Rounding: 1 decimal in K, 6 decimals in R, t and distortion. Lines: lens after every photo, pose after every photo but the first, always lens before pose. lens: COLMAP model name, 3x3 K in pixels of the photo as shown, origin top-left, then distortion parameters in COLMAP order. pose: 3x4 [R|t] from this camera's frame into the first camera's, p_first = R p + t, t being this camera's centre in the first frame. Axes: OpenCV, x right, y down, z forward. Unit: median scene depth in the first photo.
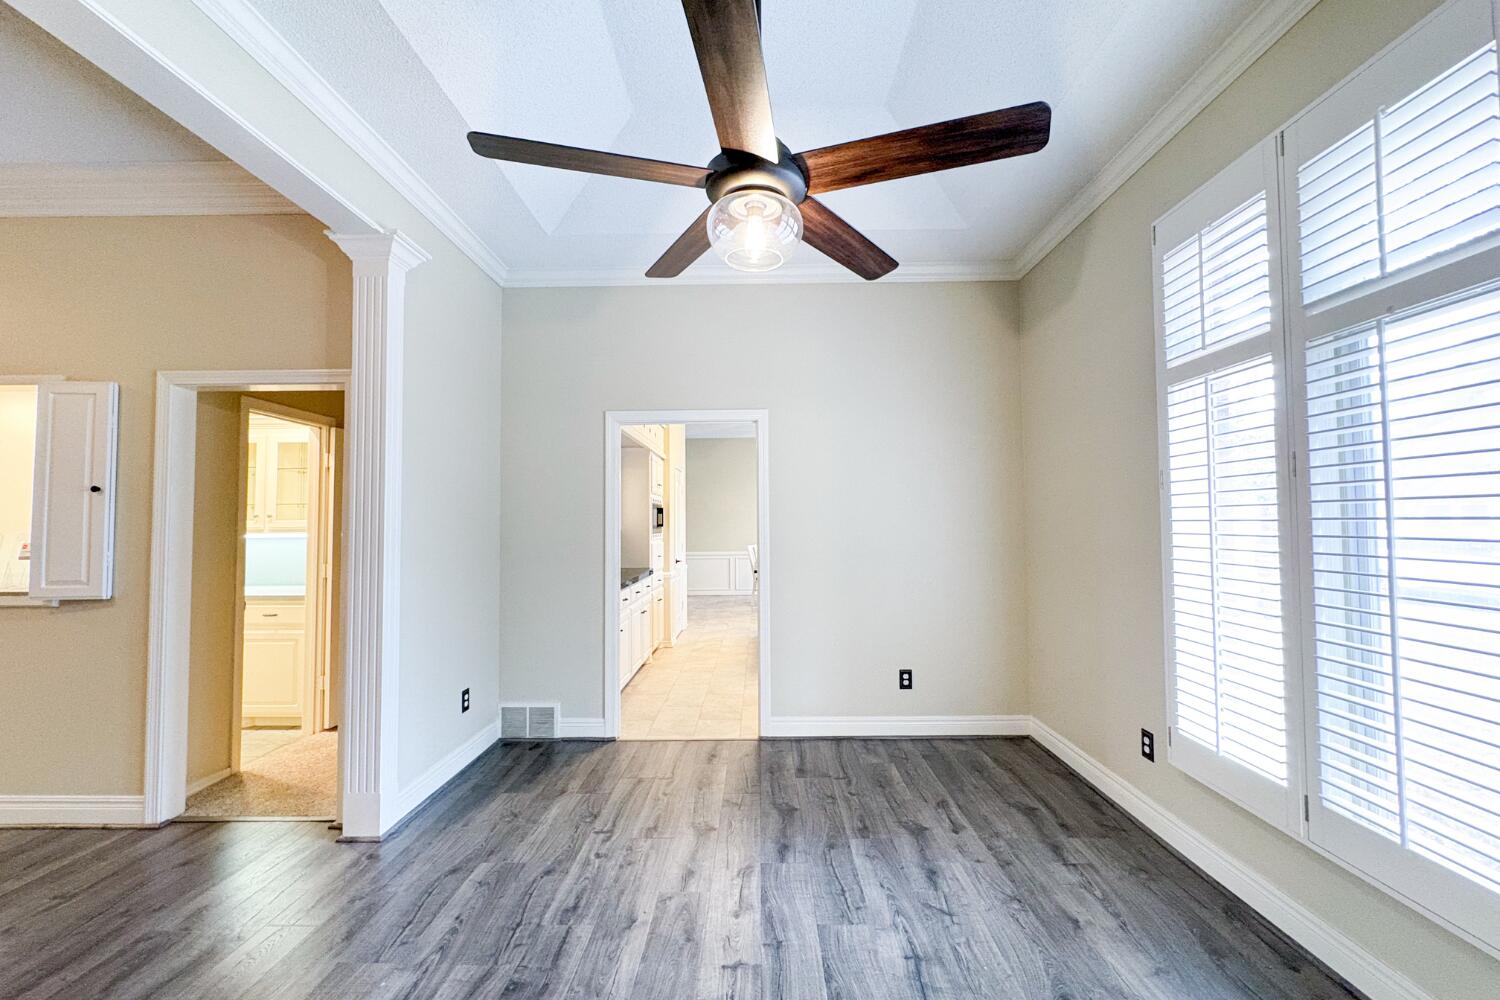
lens RADIAL K [[607.6, 0, 754.2], [0, 607.6, 498.9], [0, 0, 1]] dist [0.000952, 0.000164]
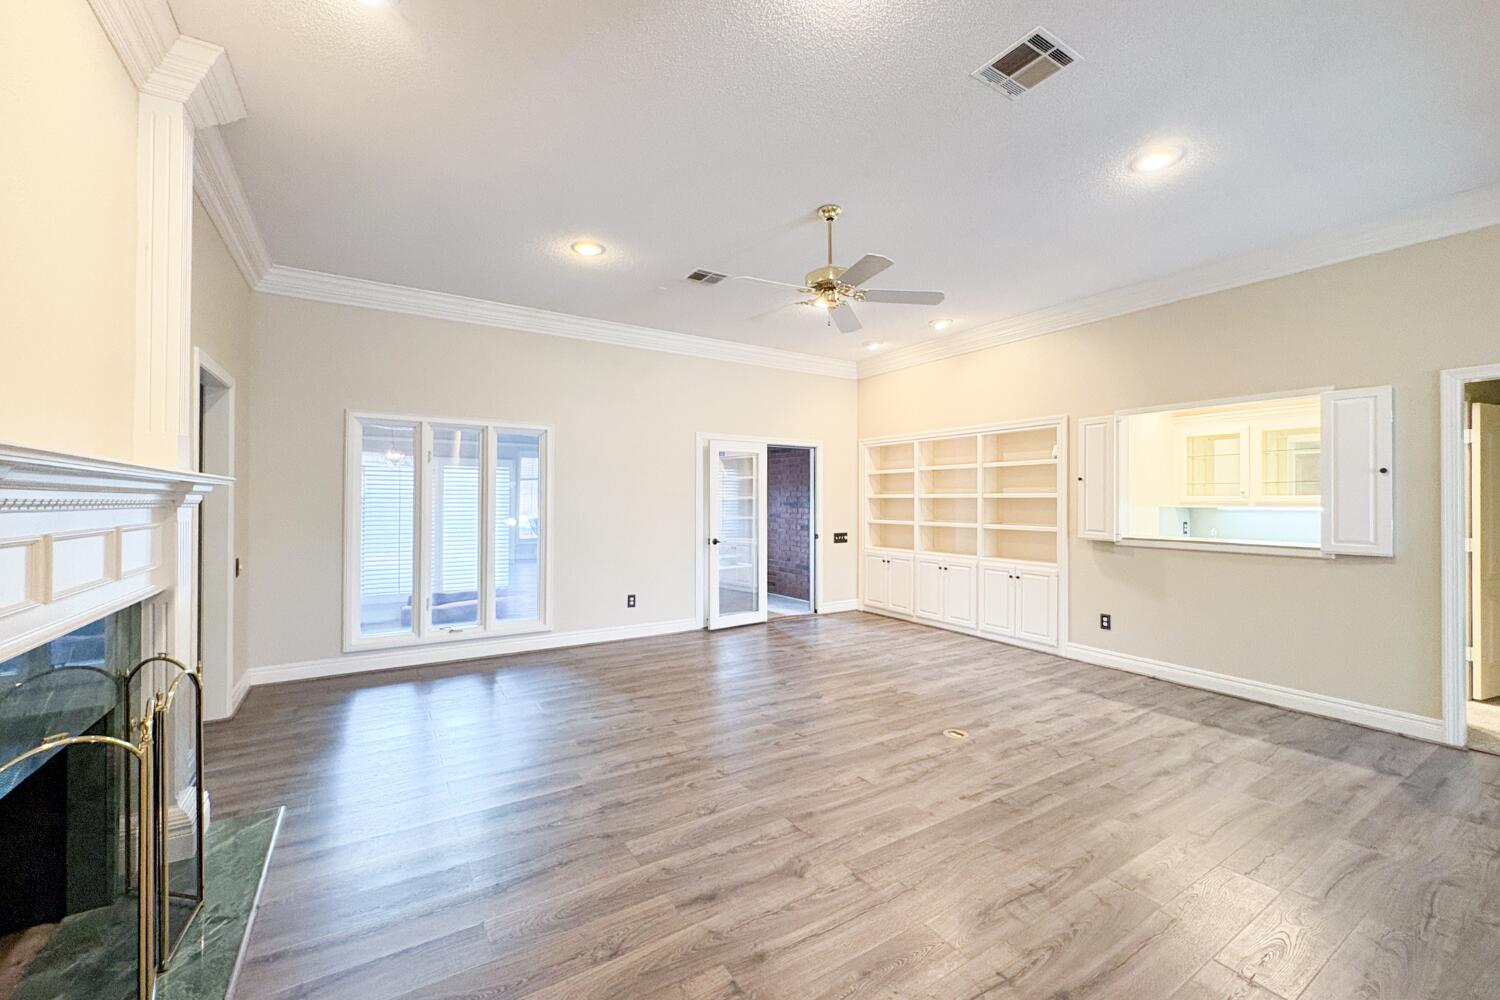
lens RADIAL K [[607.6, 0, 754.2], [0, 607.6, 498.9], [0, 0, 1]] dist [0.000952, 0.000164]
pose [[0.543946, 0.005969, -0.839099, -0.714592], [0.028532, 0.999265, 0.025604, -0.027047], [0.838635, -0.037868, 0.543376, -0.800145]]
